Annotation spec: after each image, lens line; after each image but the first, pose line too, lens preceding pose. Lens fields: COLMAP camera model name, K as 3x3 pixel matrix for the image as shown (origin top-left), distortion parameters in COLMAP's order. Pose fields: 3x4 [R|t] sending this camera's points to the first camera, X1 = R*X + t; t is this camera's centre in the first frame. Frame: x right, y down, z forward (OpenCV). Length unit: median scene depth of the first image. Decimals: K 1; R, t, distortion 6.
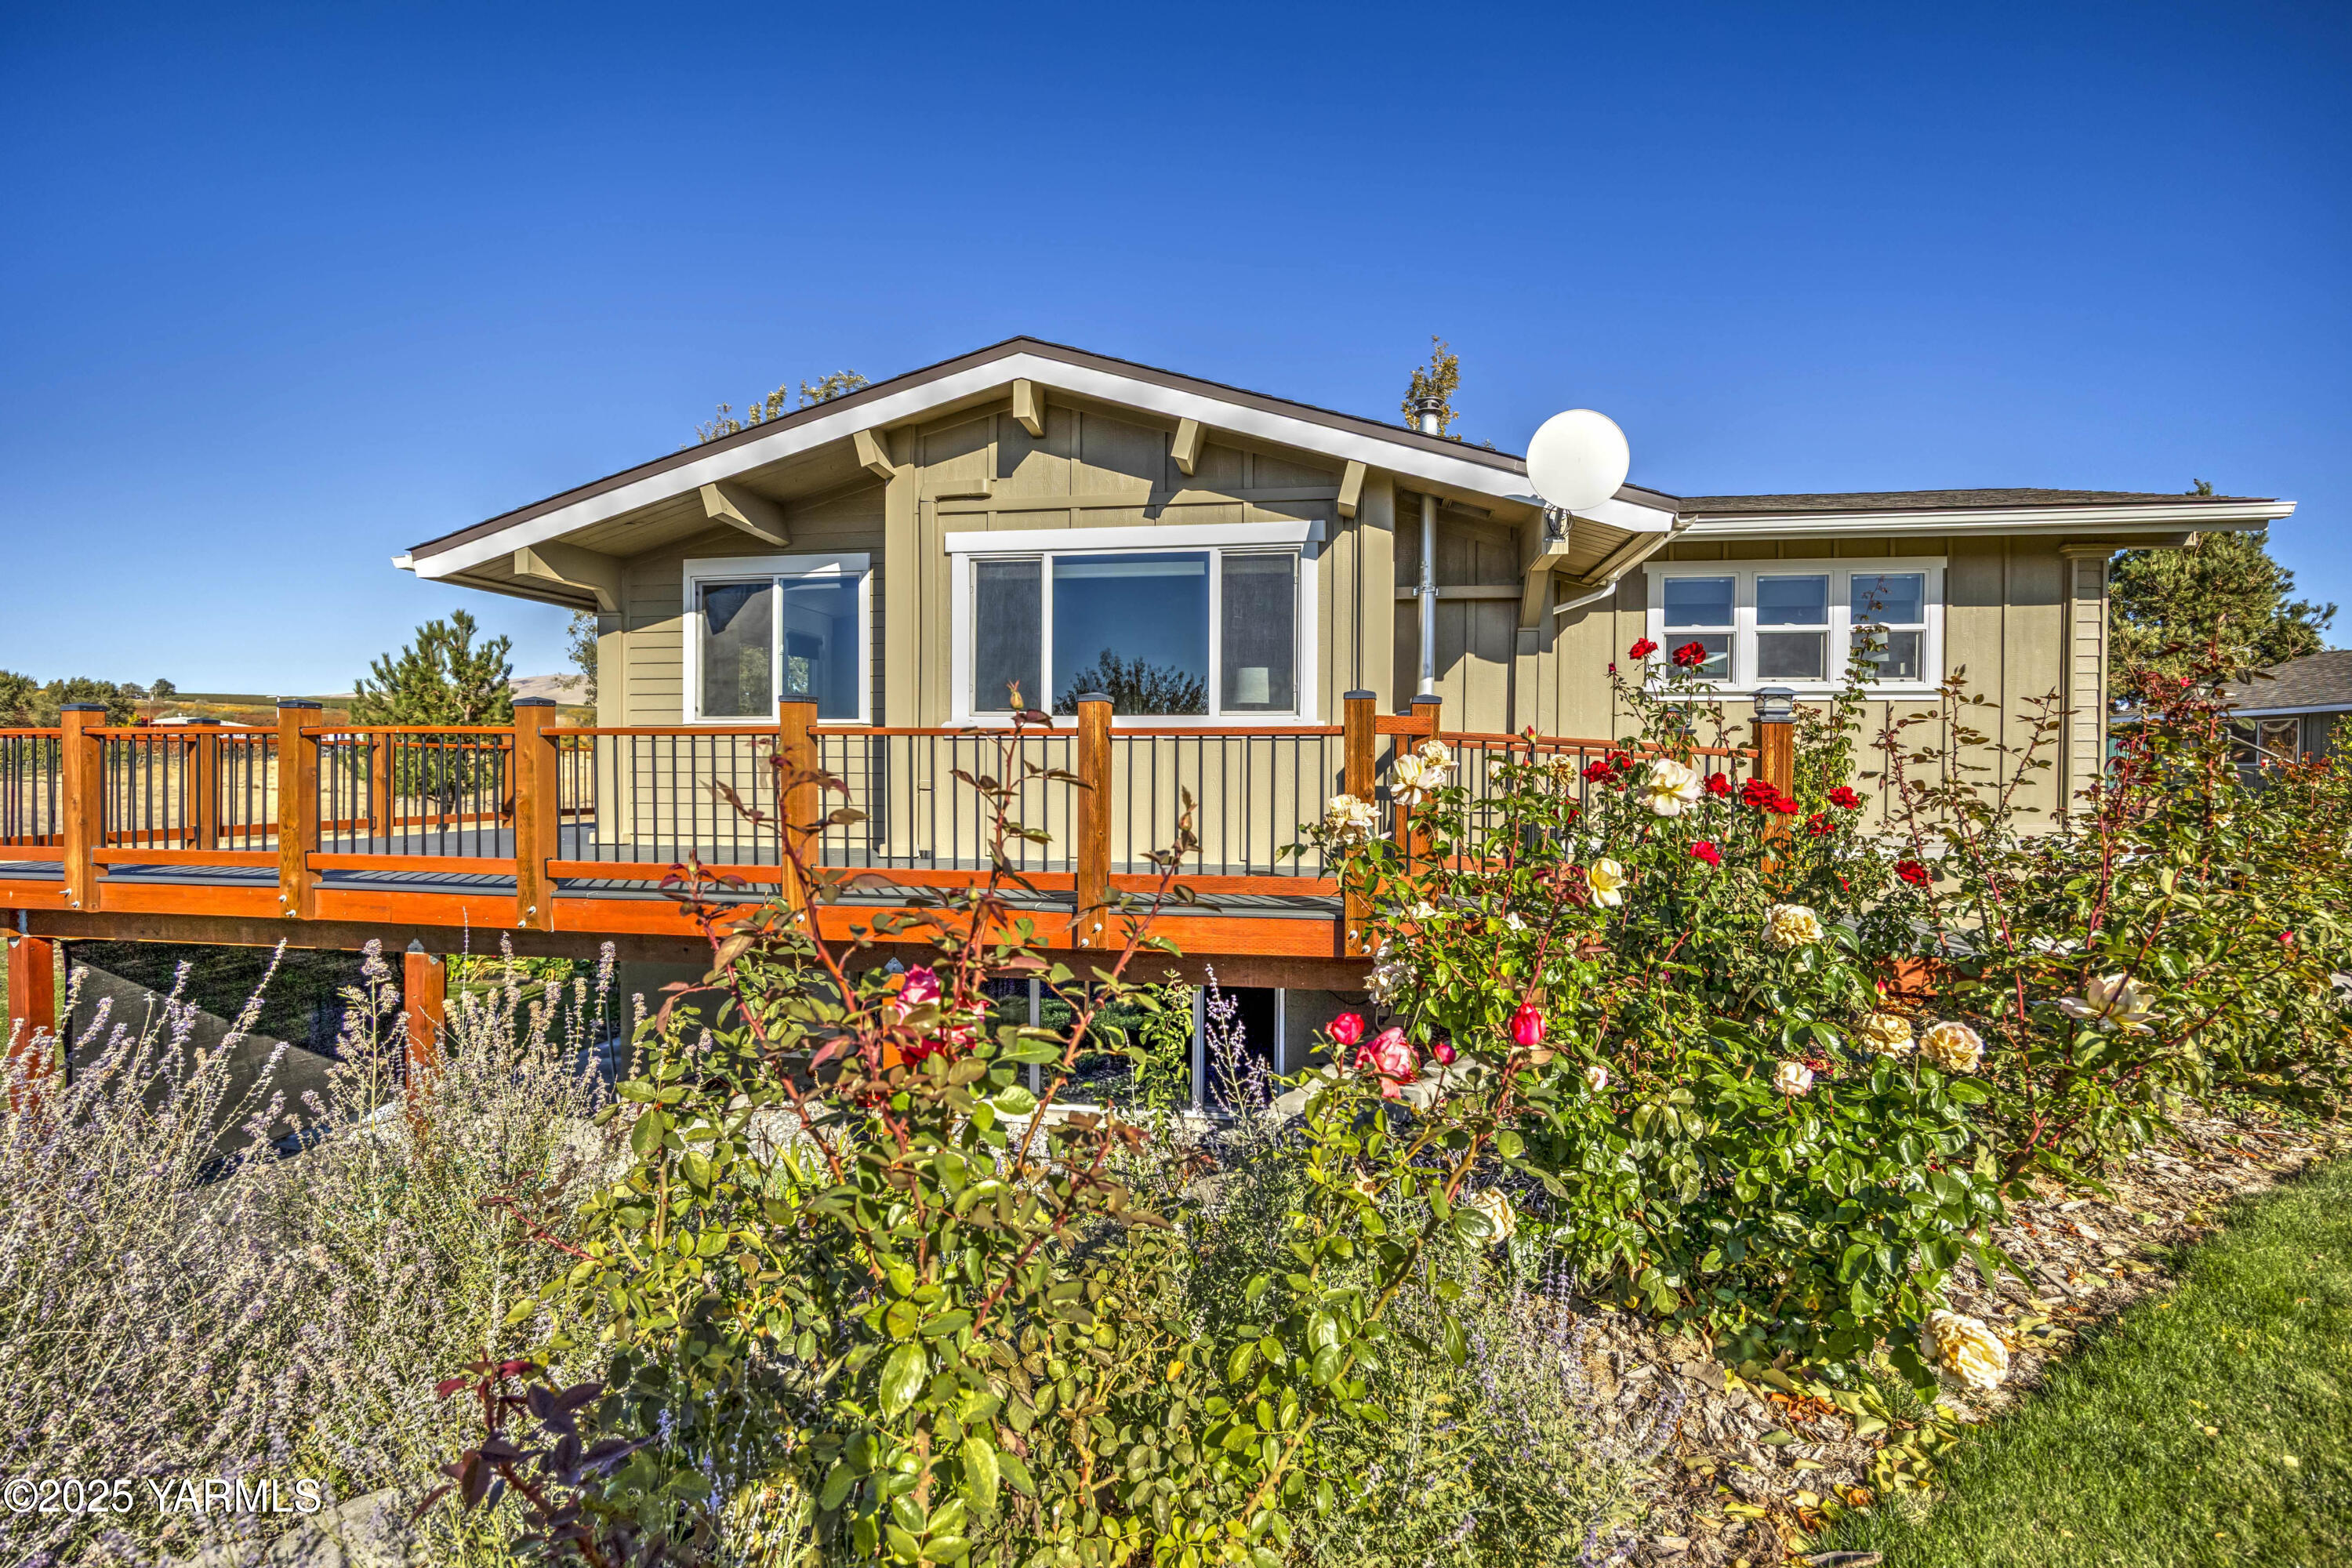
lens RADIAL K [[1062.3, 0, 1196.9], [0, 1062.3, 784.6], [0, 0, 1]] dist [-0.009535, 0.000843]
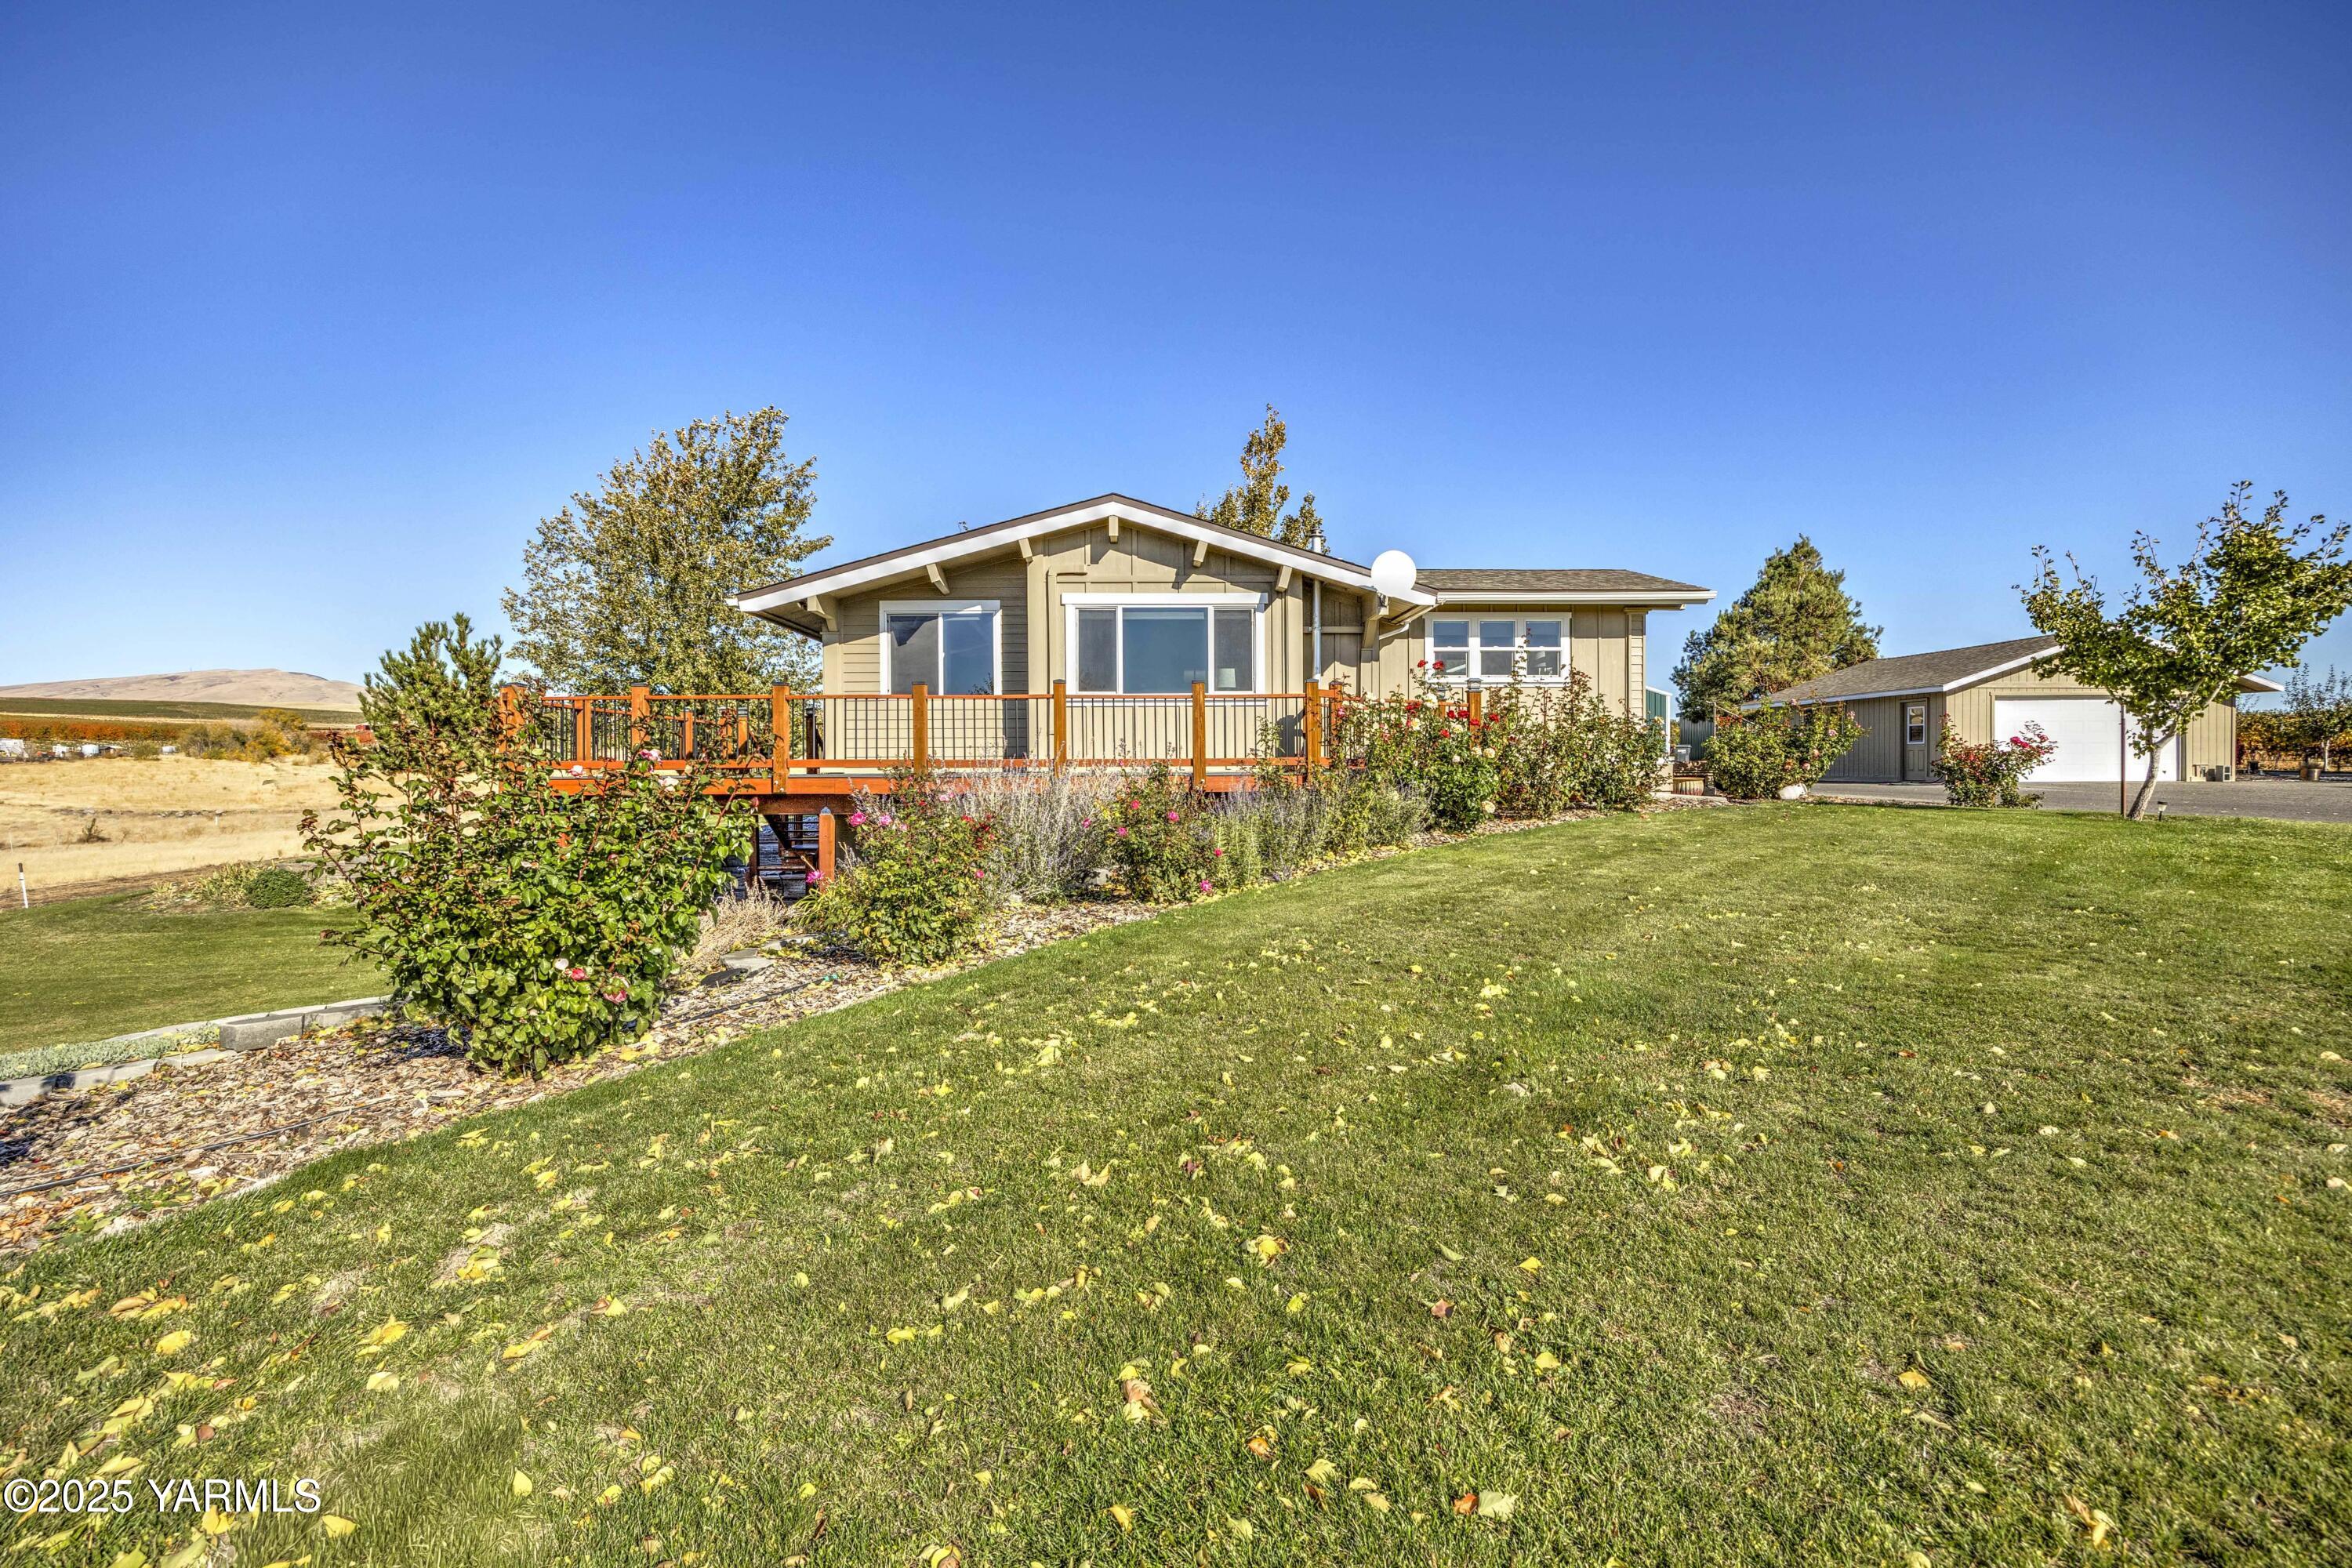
lens RADIAL K [[1062.3, 0, 1217.8], [0, 1062.3, 776.9], [0, 0, 1]] dist [-0.009535, 0.000843]
pose [[0.979196, -0.014924, 0.202368, -0.351484], [0.015984, 0.999866, -0.003608, 0.089258], [-0.202287, 0.006768, 0.979303, -0.843706]]
